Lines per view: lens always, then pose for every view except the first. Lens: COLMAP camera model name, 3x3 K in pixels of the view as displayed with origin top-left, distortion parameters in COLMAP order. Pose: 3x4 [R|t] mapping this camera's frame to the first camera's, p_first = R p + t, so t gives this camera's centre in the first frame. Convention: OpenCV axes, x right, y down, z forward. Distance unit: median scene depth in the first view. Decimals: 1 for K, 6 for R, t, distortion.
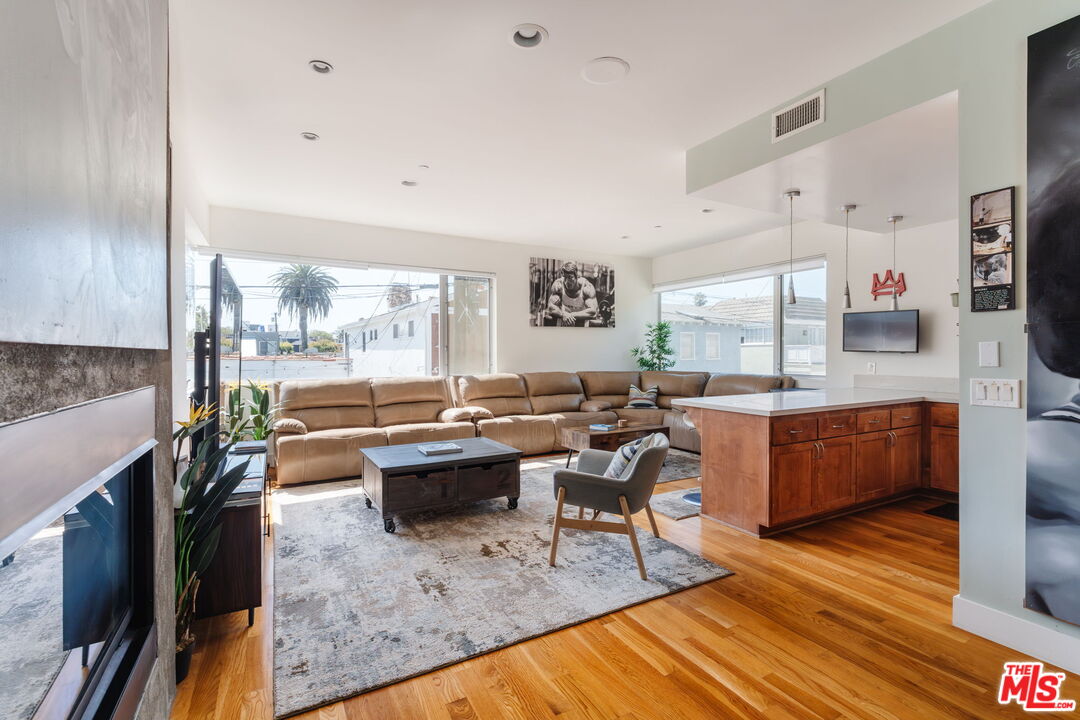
lens RADIAL K [[491.6, 0, 540.0], [0, 491.6, 360.0], [0, 0, 1]] dist [-0.000263, -0.000224]
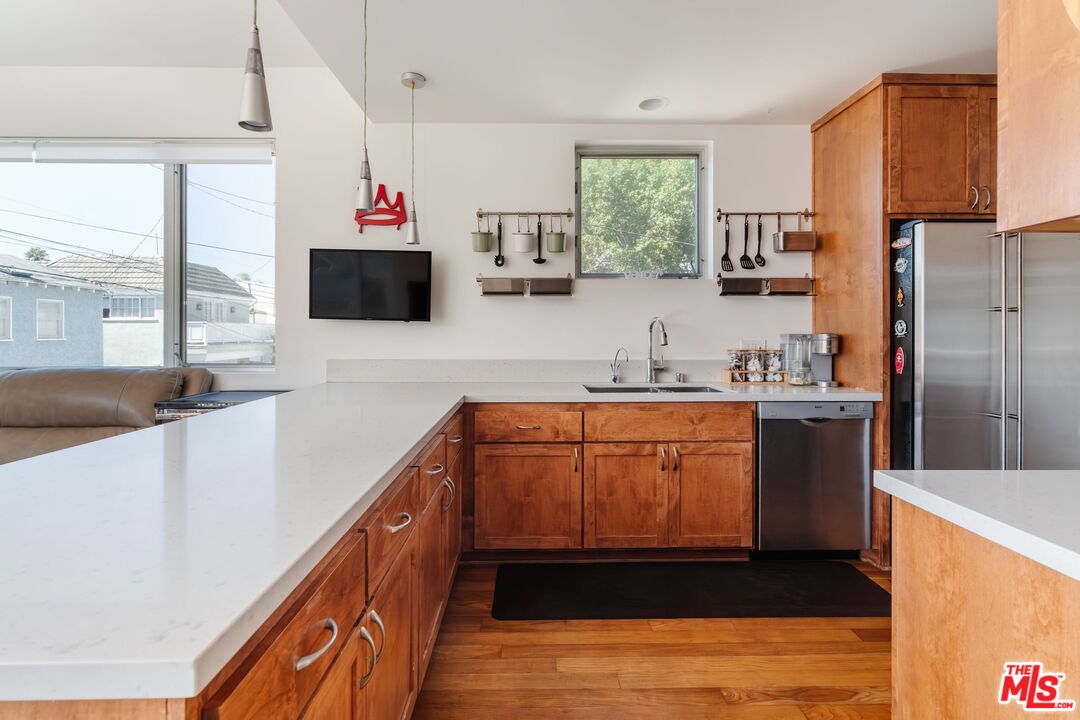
lens RADIAL K [[507.1, 0, 539.3], [0, 507.1, 331.3], [0, 0, 1]] dist [0.002229, 0.000409]
pose [[0.460083, 0.003054, 0.887871, 0.320790], [0.012256, 0.999877, -0.009790, 0.007304], [-0.887791, 0.015386, 0.459989, 0.708171]]
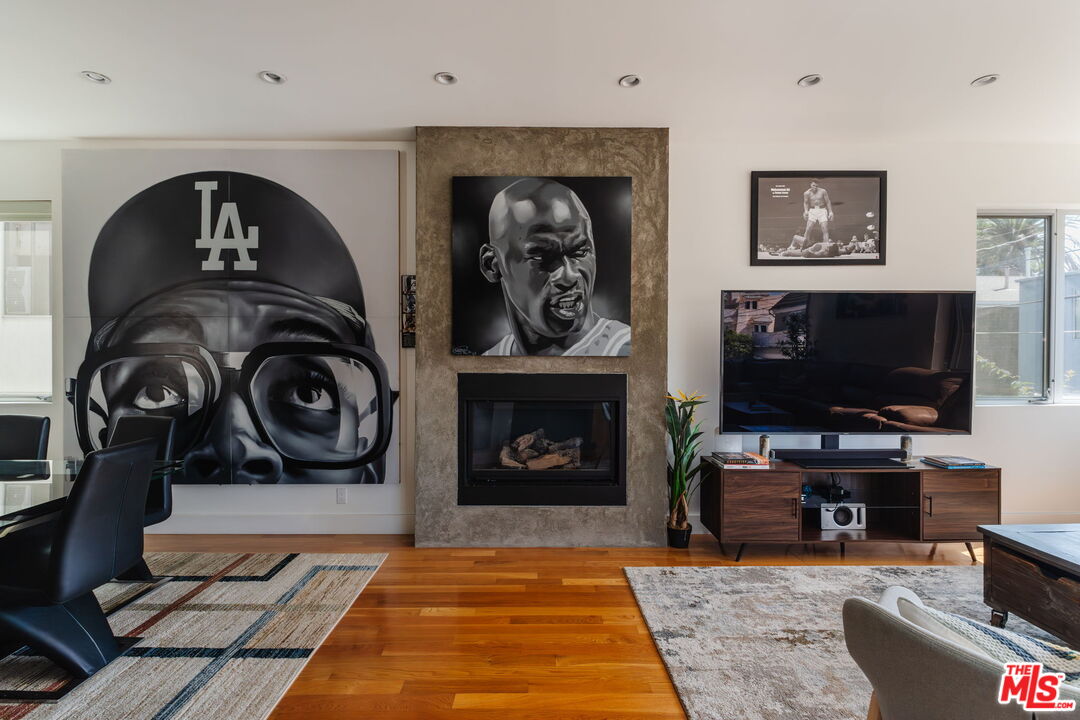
lens RADIAL K [[498.5, 0, 541.0], [0, 498.5, 357.2], [0, 0, 1]] dist [0.000629, -0.000030]
pose [[-0.464474, 0.006894, -0.885560, 0.511735], [-0.013172, 0.999805, 0.014692, -0.016864], [0.885489, 0.018489, -0.464293, 0.684498]]
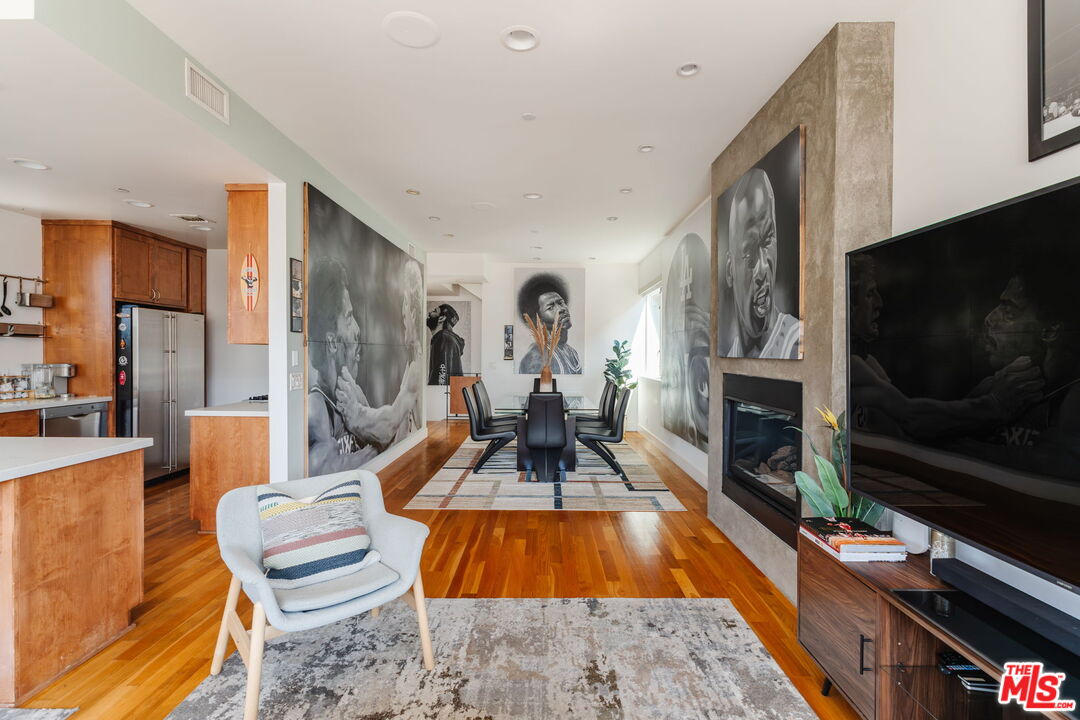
lens RADIAL K [[498.5, 0, 541.0], [0, 498.5, 357.2], [0, 0, 1]] dist [0.000629, -0.000030]
pose [[-0.877853, -0.006453, 0.478887, -0.338349], [0.003696, 0.999788, 0.020247, -0.025392], [-0.478916, 0.019544, -0.877643, 1.162371]]
